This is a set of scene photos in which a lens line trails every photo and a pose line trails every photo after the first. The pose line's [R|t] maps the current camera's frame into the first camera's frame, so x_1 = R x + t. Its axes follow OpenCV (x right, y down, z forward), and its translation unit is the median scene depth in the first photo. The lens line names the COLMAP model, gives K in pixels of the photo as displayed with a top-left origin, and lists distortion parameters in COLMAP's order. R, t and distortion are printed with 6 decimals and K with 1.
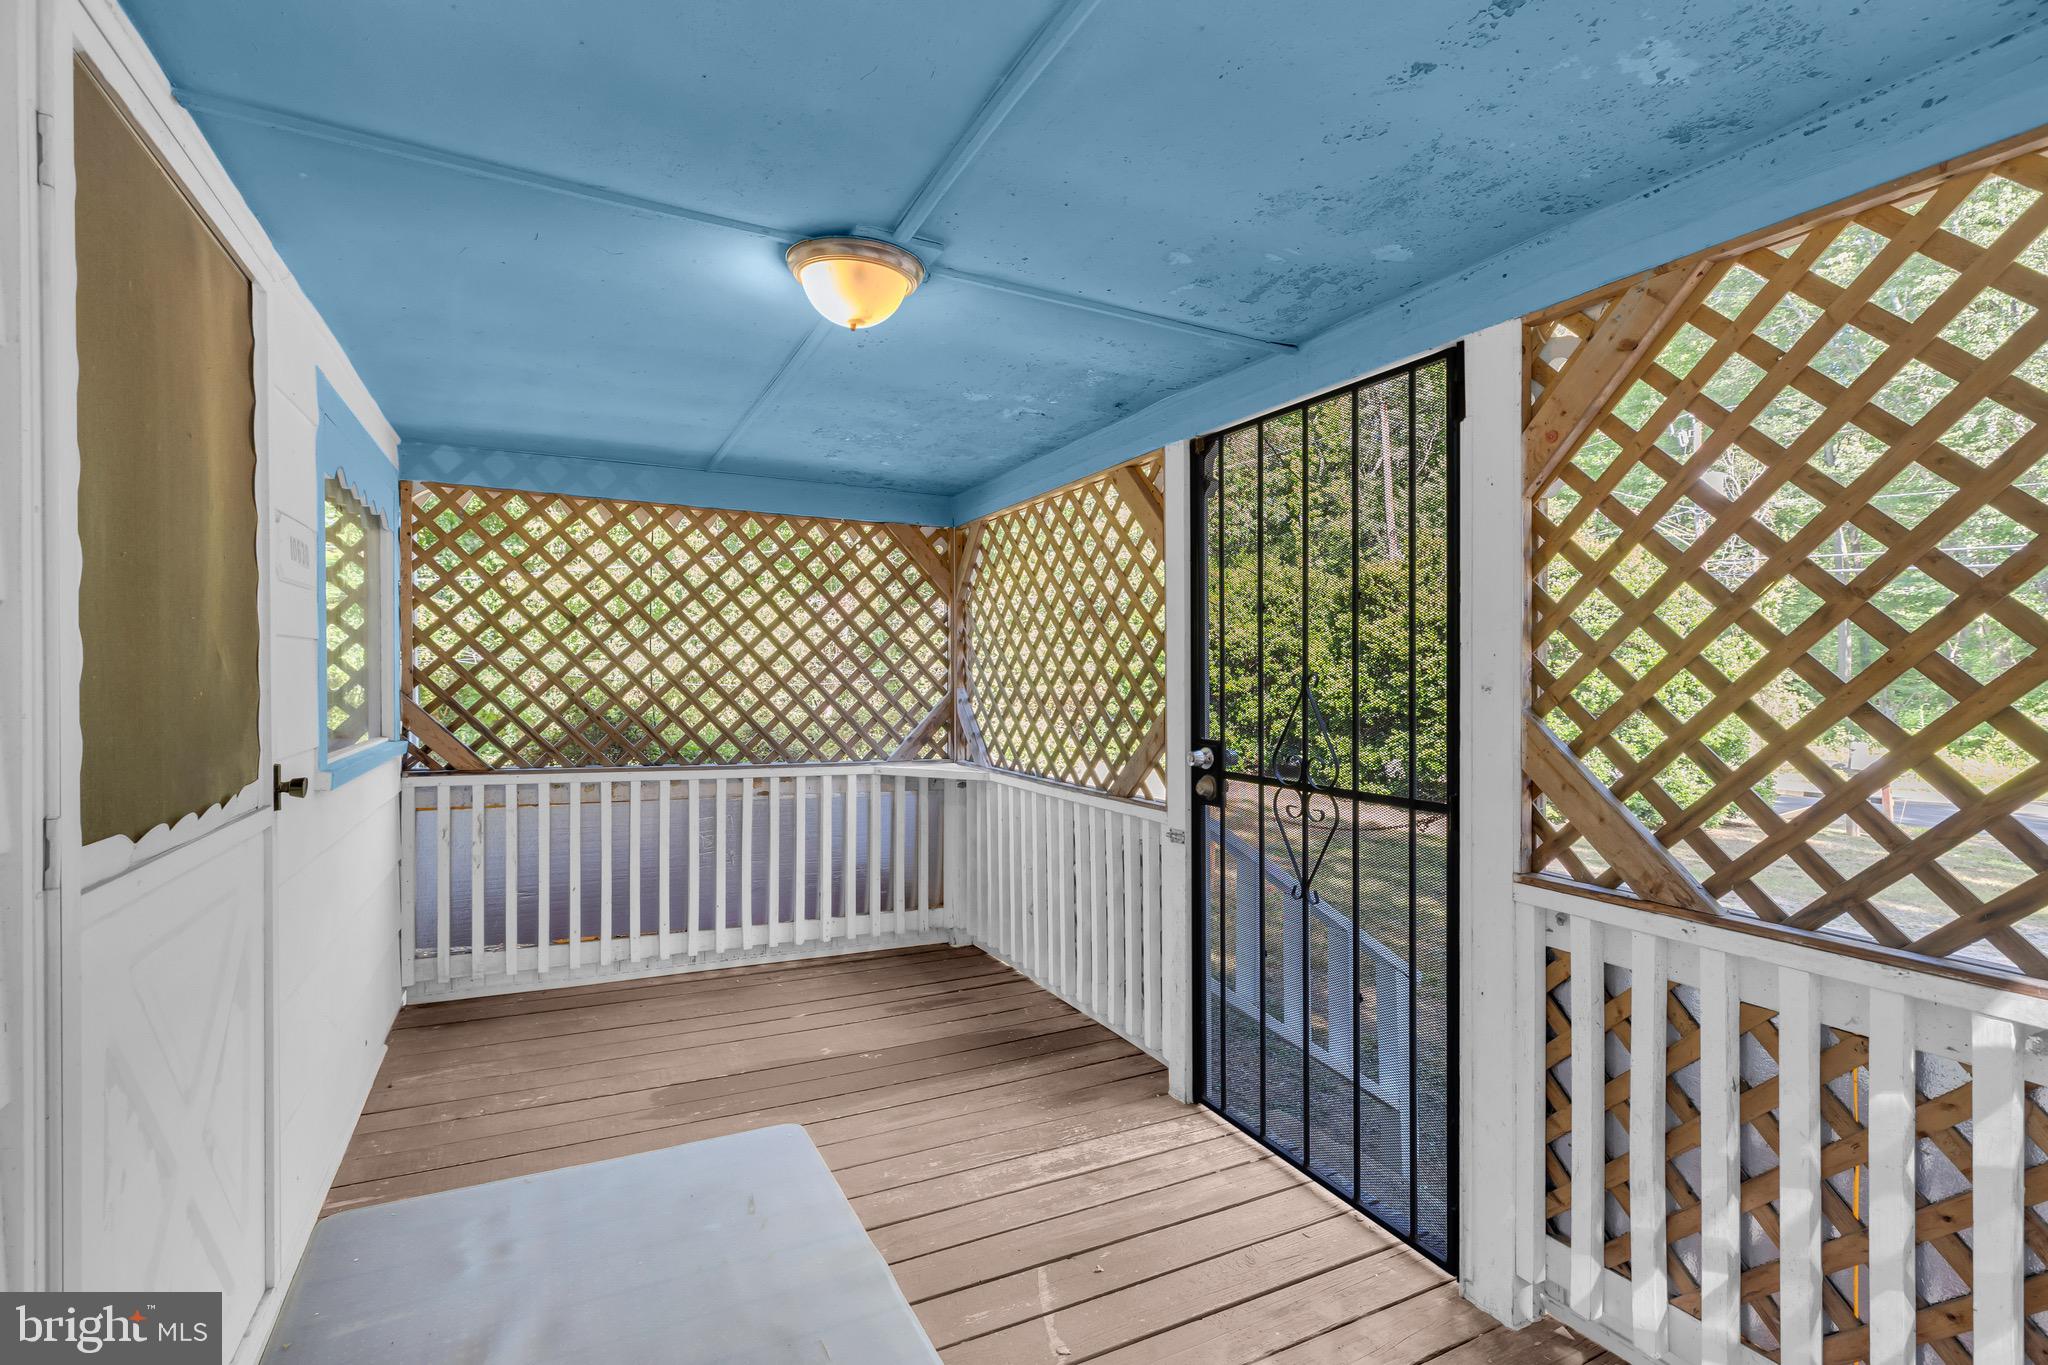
lens RADIAL K [[933.0, 0, 1009.0], [0, 933.0, 670.9], [0, 0, 1]] dist [0.001098, -0.000074]
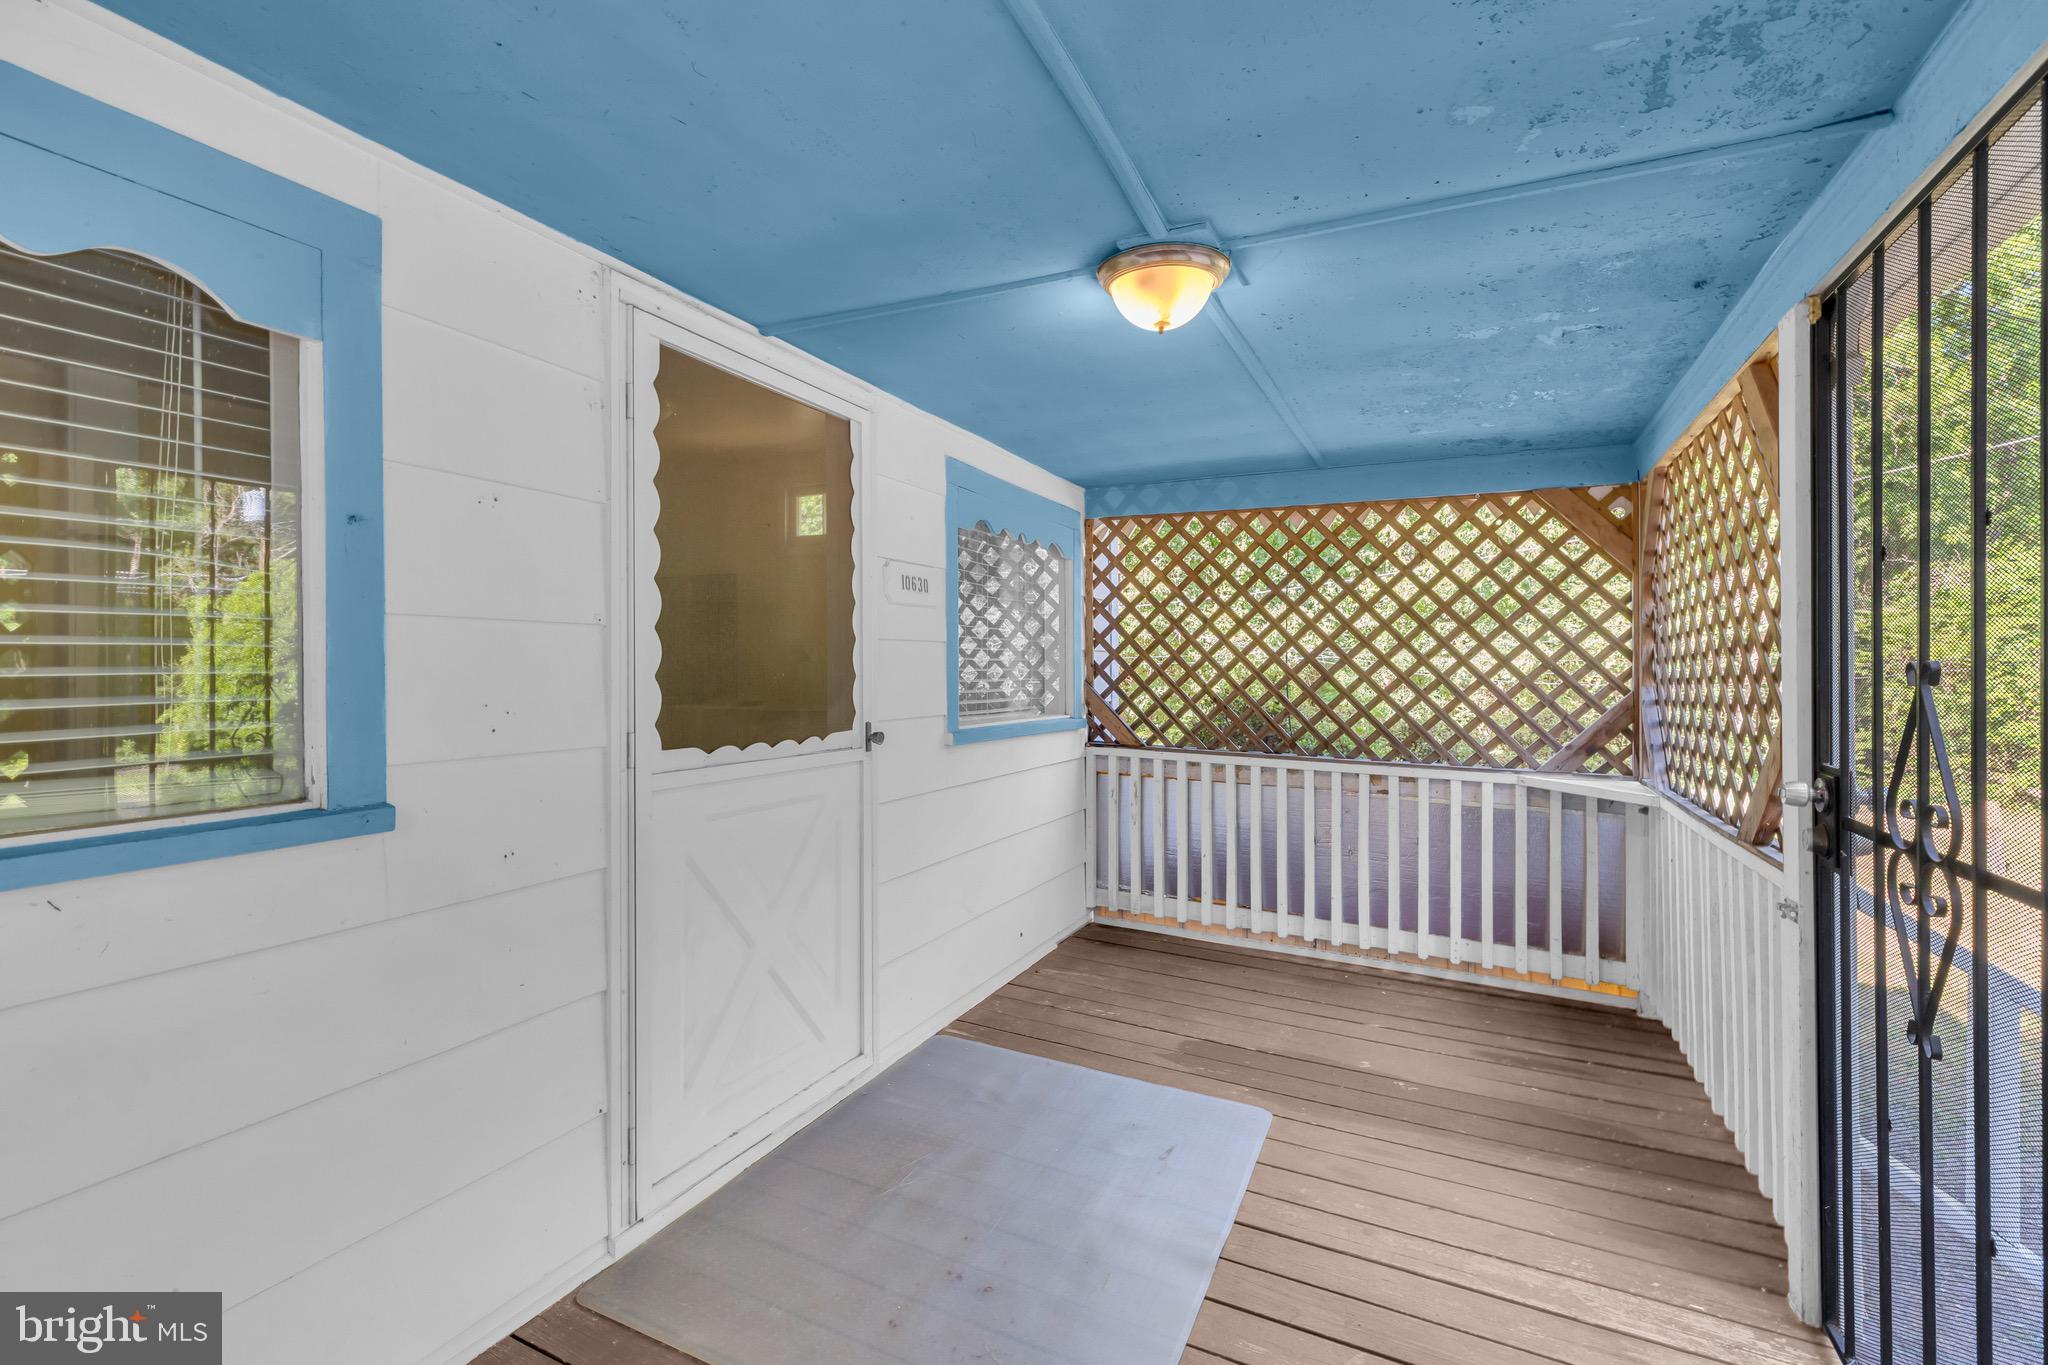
lens RADIAL K [[908.5, 0, 1006.5], [0, 908.5, 676.3], [0, 0, 1]] dist [-0.000813, -0.000126]
pose [[0.599168, 0.005690, -0.800603, 0.251283], [-0.001907, 0.999982, 0.005680, 0.007064], [0.800621, -0.001876, 0.599168, 0.122942]]
